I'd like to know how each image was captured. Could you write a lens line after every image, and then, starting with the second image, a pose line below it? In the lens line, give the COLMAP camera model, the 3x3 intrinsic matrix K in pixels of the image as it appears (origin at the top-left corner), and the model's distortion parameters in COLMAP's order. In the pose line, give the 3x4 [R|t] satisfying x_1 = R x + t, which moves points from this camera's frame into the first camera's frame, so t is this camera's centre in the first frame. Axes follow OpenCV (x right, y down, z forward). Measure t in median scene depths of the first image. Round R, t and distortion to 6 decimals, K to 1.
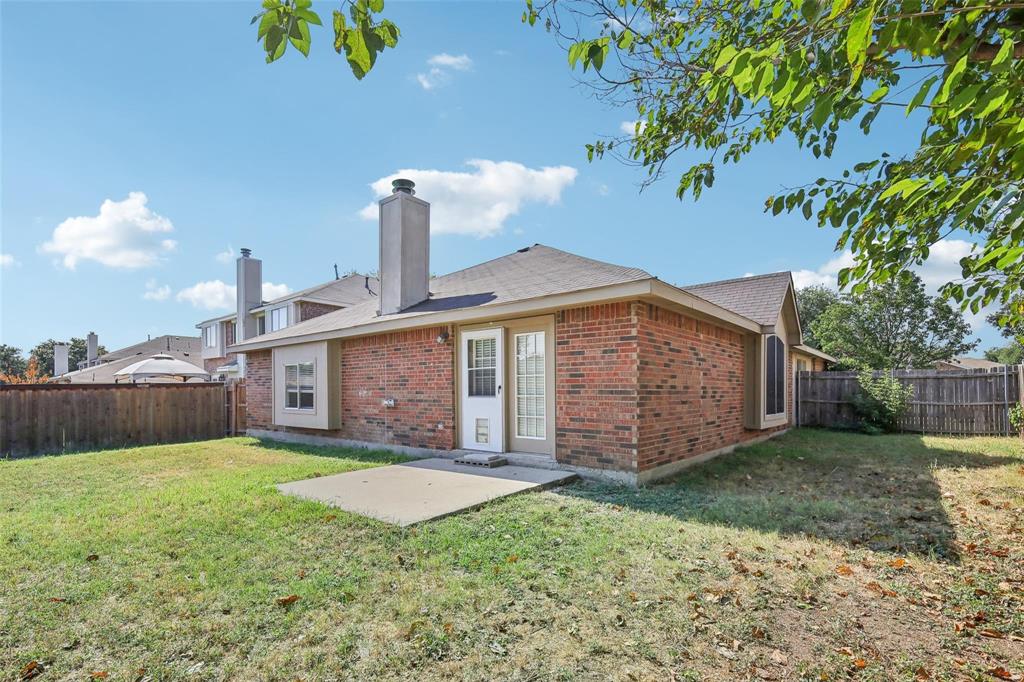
lens RADIAL K [[458.2, 0, 513.7], [0, 458.2, 387.1], [0, 0, 1]] dist [0.004488, -0.001162]
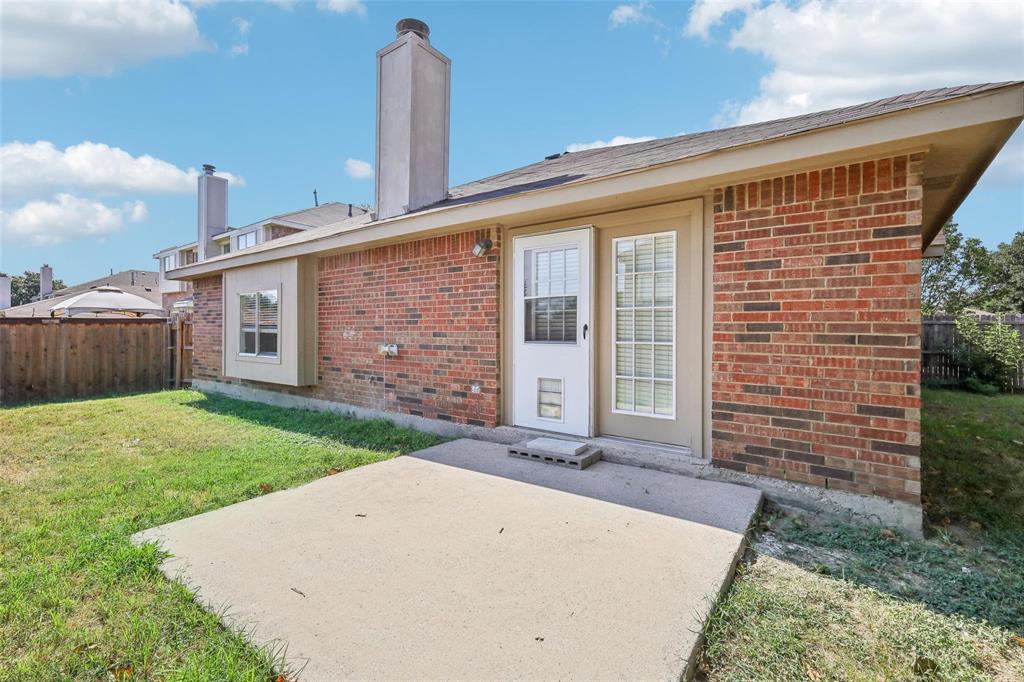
lens RADIAL K [[458.2, 0, 511.8], [0, 458.2, 332.6], [0, 0, 1]] dist [0.004488, -0.001162]
pose [[0.999301, 0.012245, 0.035309, -0.134996], [-0.012445, 0.999908, 0.005452, 0.004159], [-0.035239, -0.005887, 0.999362, 0.373805]]
